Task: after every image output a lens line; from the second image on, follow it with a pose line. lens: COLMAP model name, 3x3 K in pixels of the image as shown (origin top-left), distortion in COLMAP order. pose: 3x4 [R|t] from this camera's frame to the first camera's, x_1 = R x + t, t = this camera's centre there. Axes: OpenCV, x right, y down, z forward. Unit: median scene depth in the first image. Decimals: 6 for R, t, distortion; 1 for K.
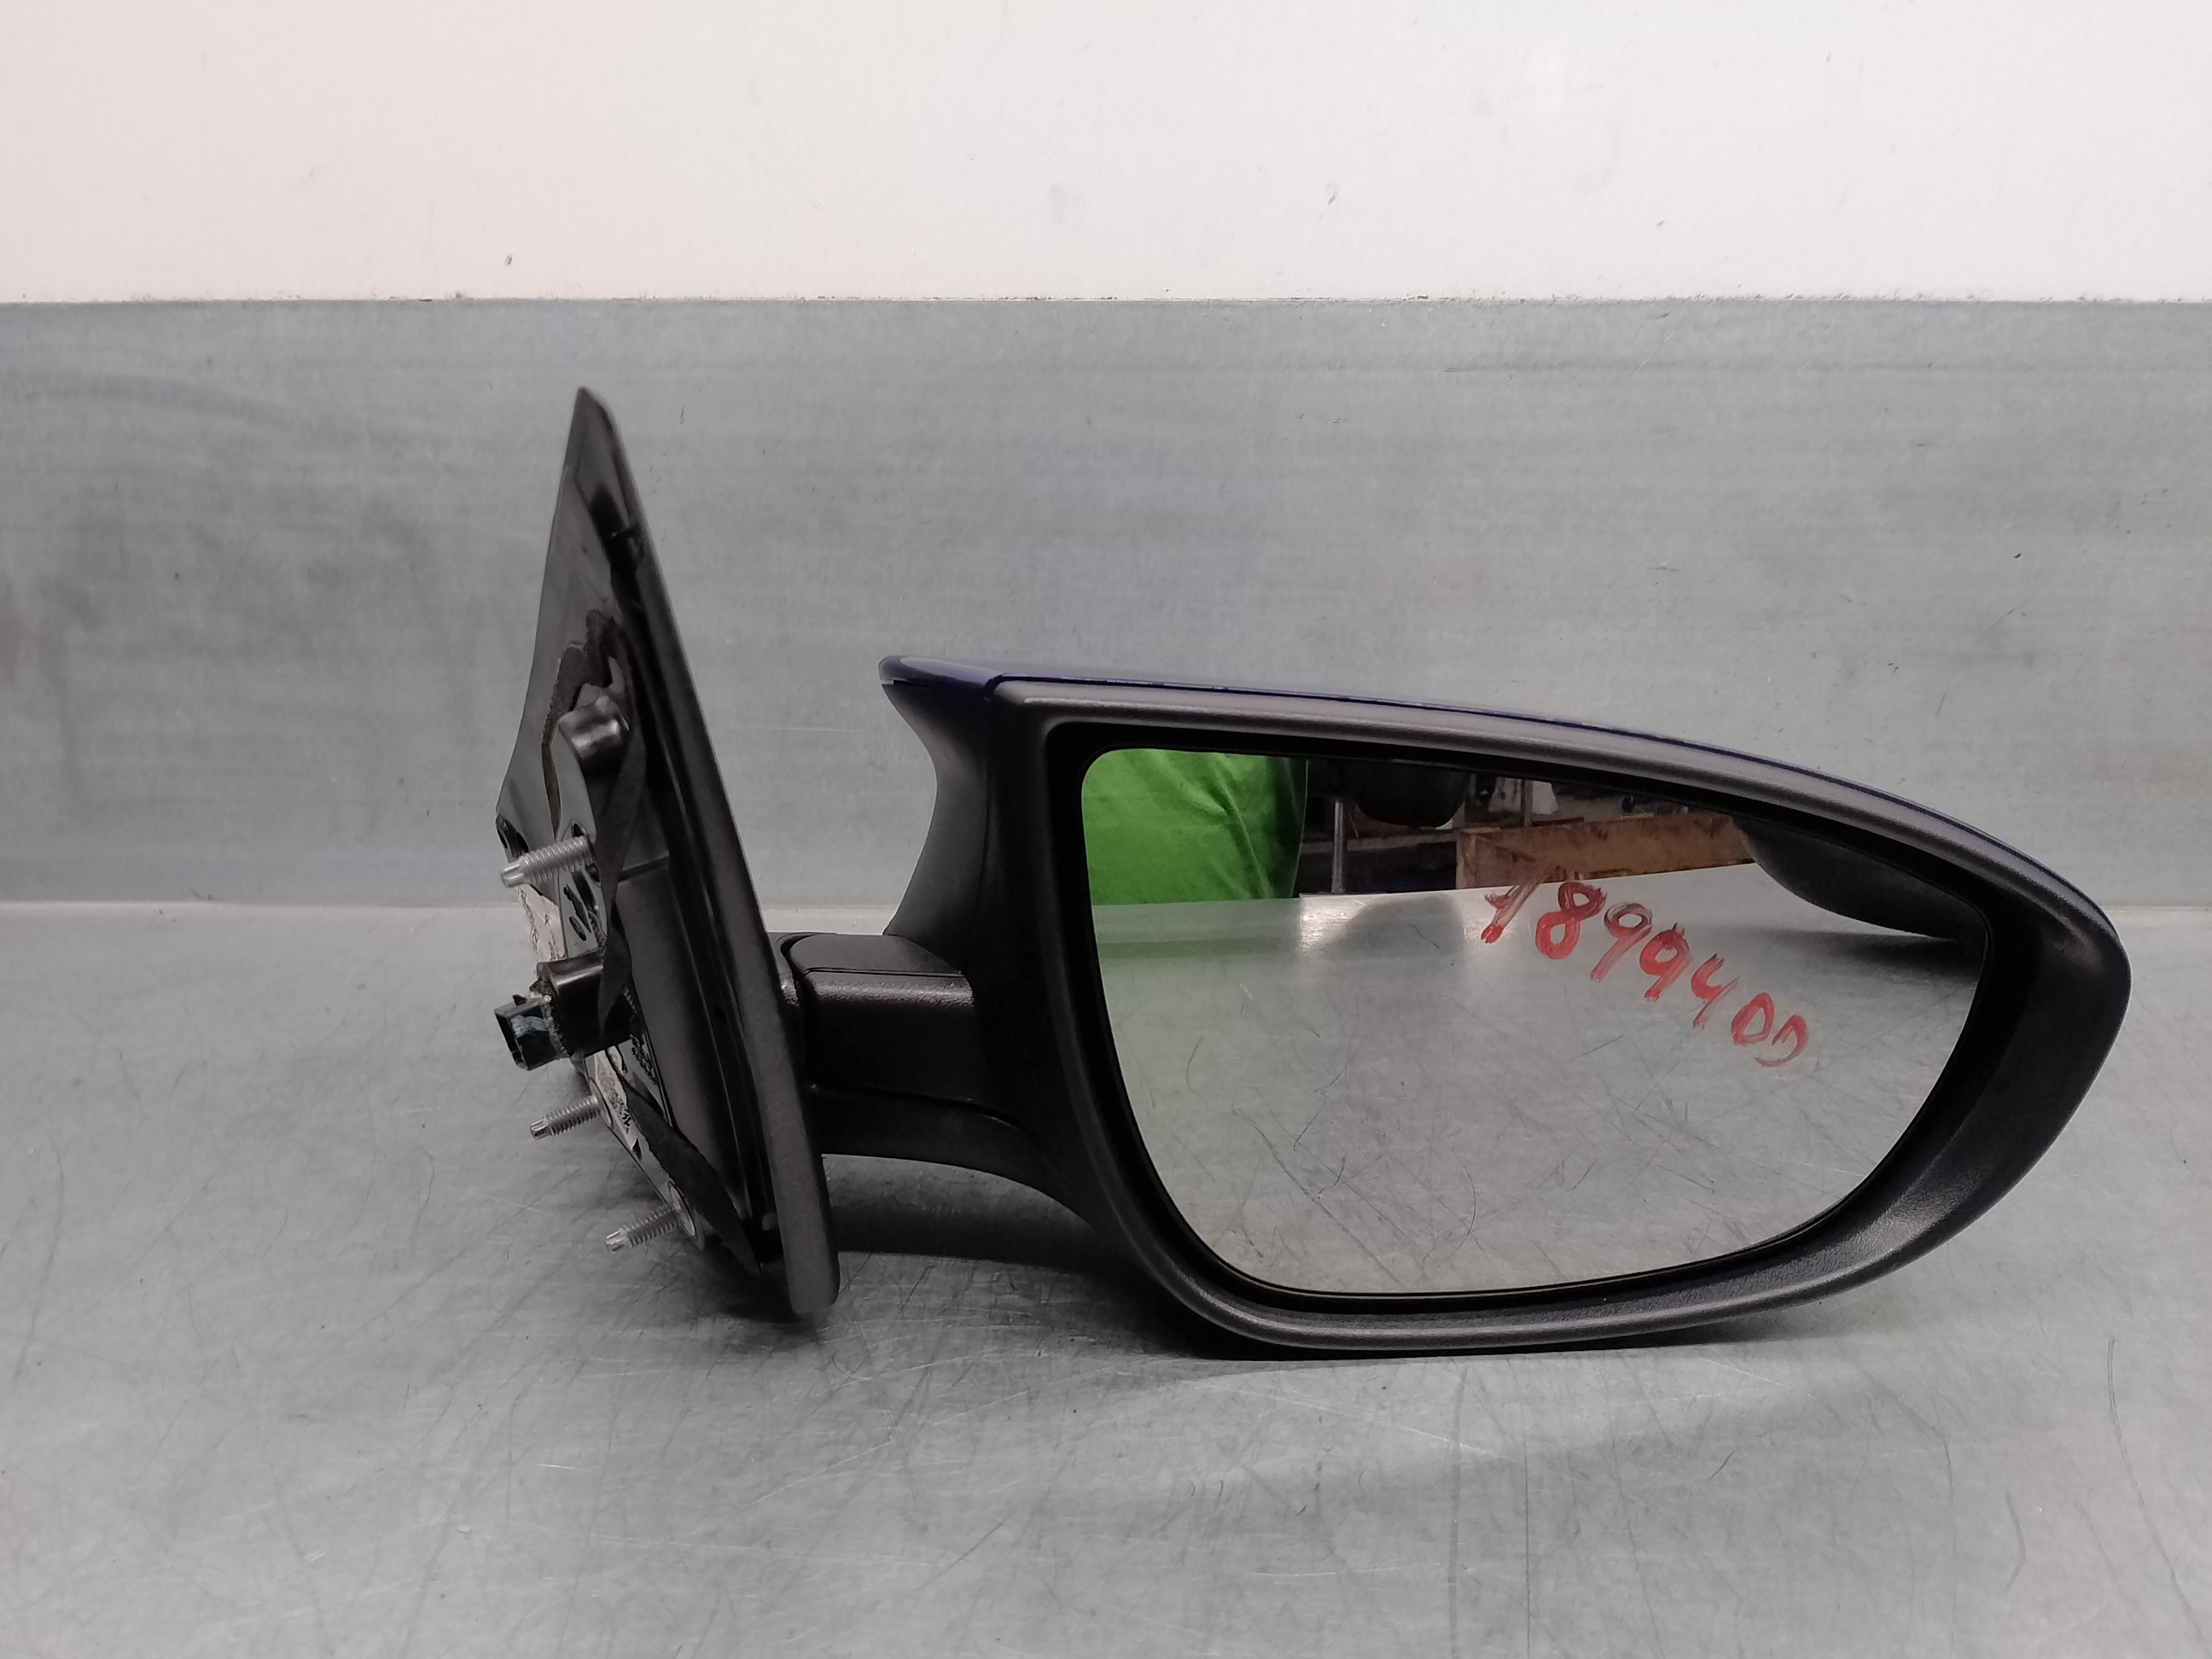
lens RADIAL K [[1364.0, 0, 1106.3], [0, 1364.0, 886.8], [0, 0, 1]] dist [0.026665, -0.043559]
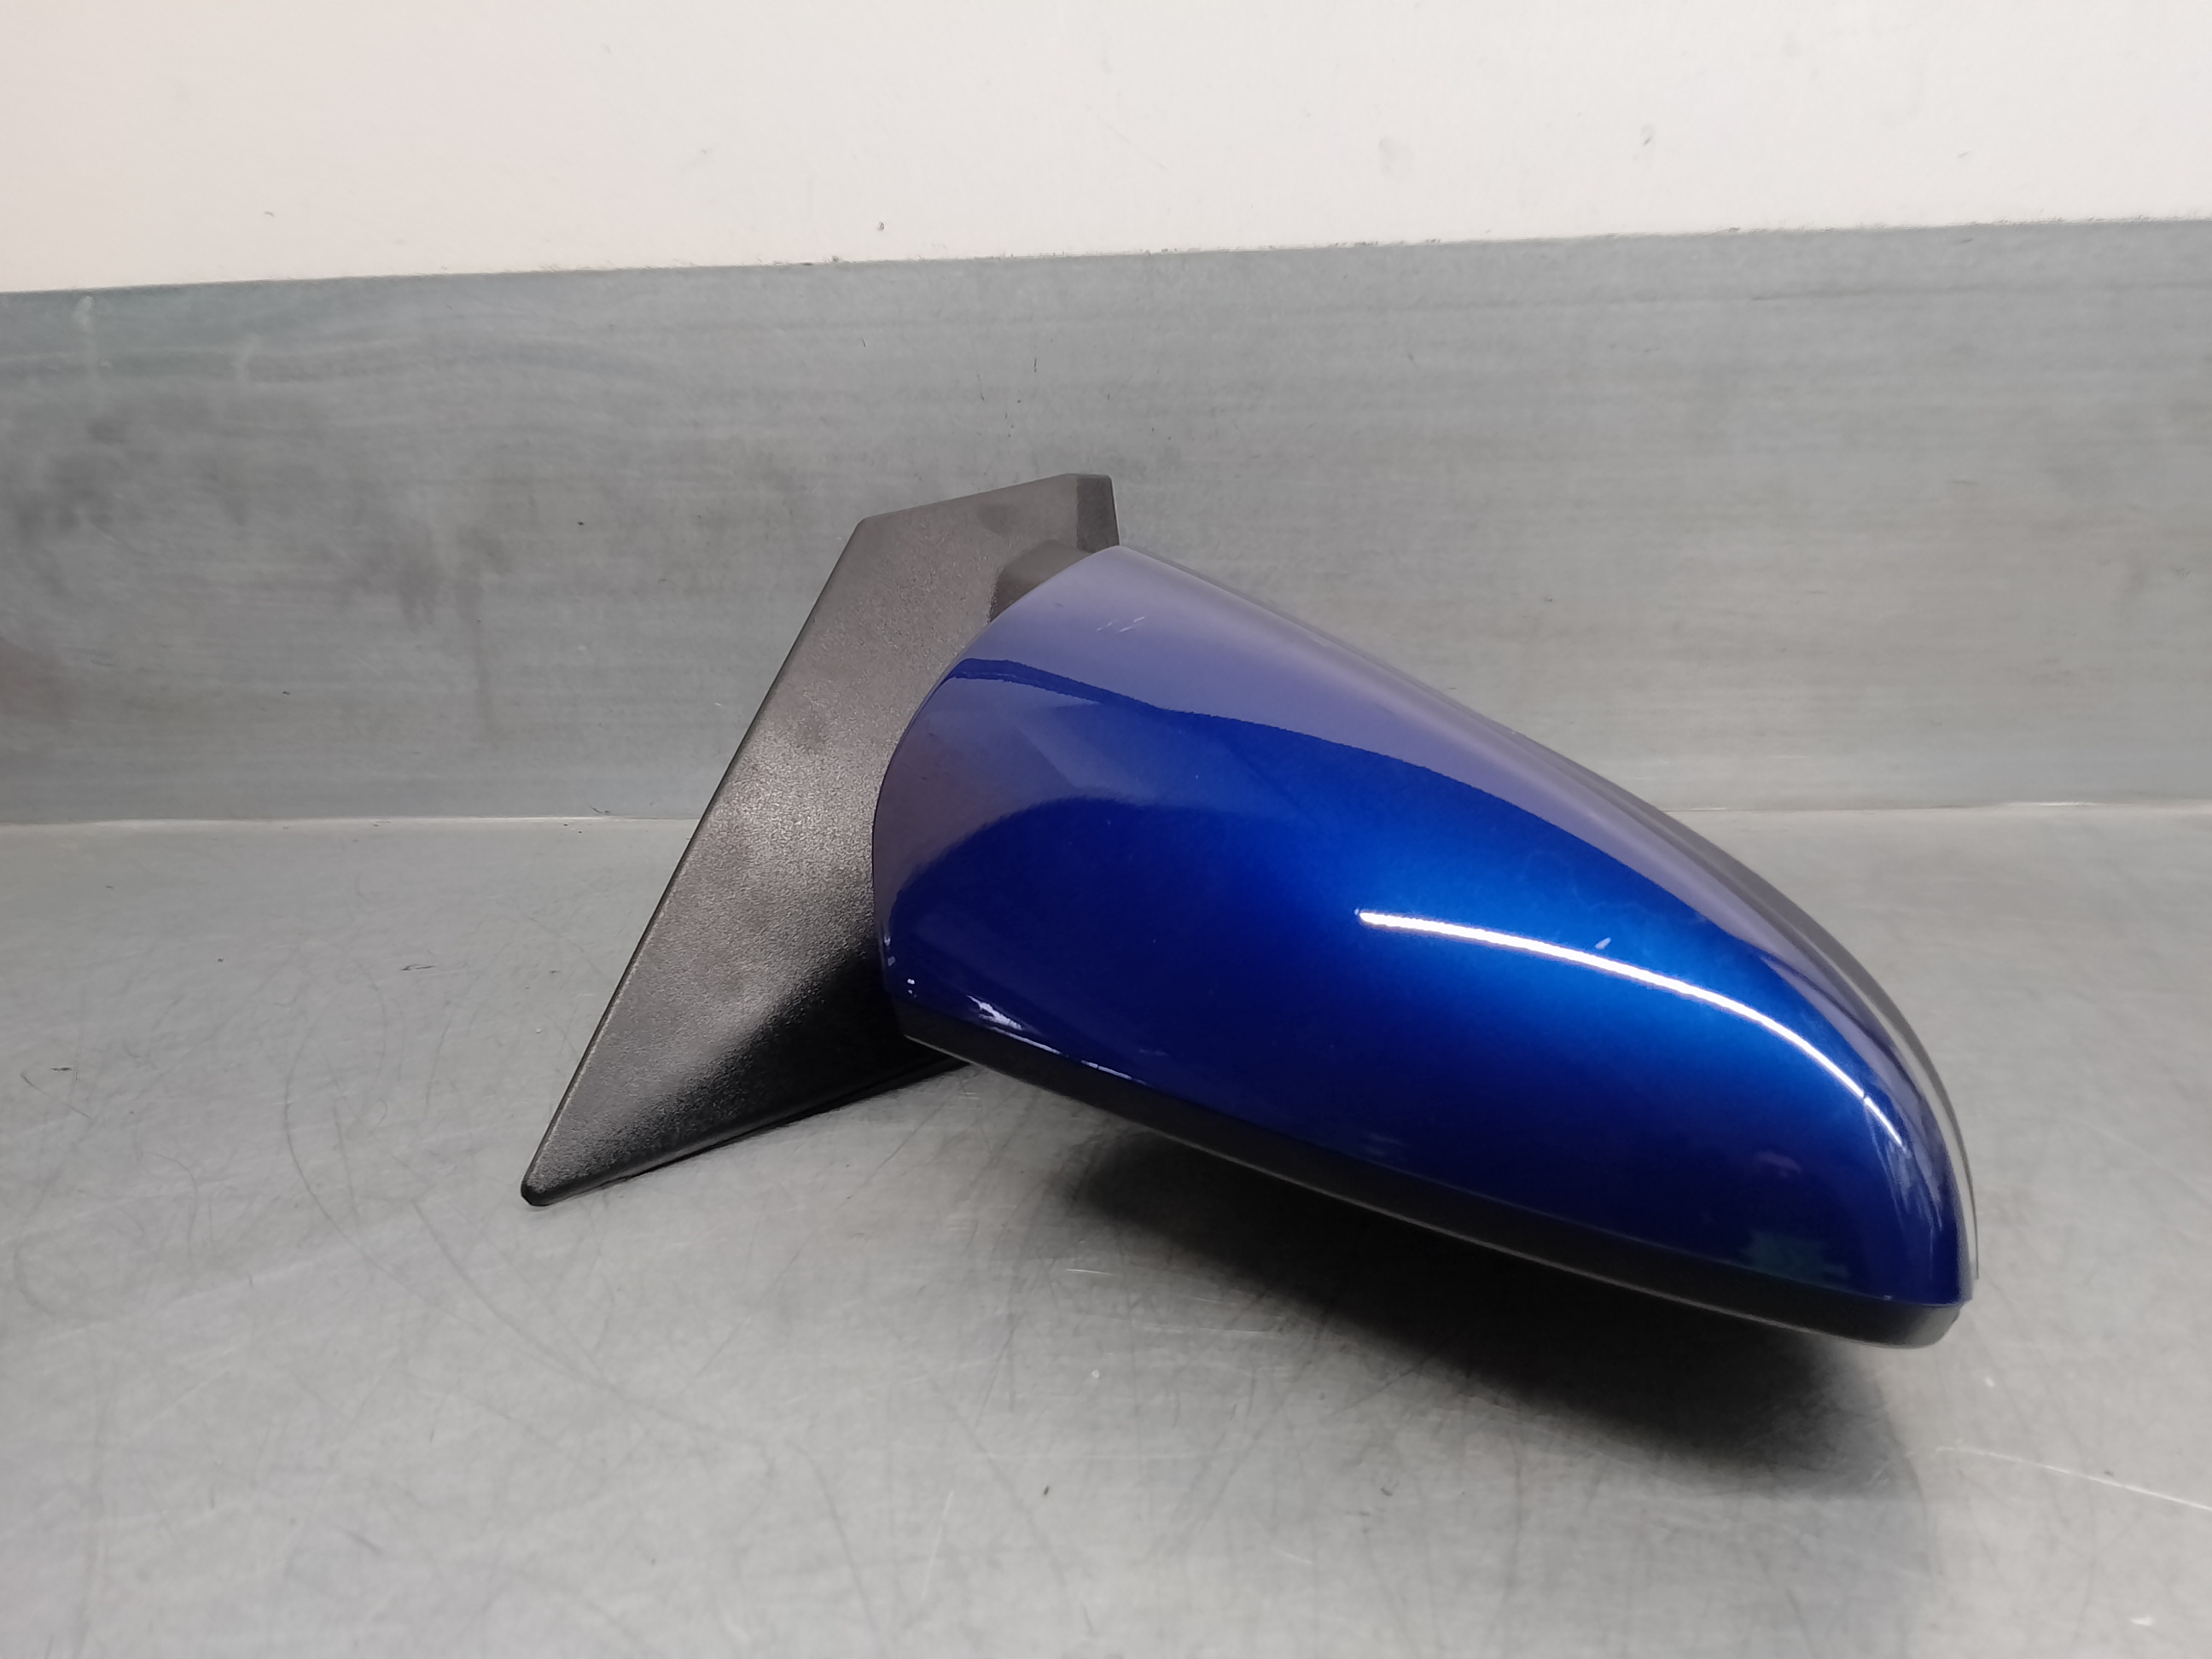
lens RADIAL K [[1359.5, 0, 1168.1], [0, 1359.5, 871.0], [0, 0, 1]] dist [0.035504, -0.050898]
pose [[0.998313, -0.009245, -0.057329, -0.148185], [0.012111, 0.998683, 0.049851, 0.006343], [0.056793, -0.050461, 0.997110, -0.102982]]
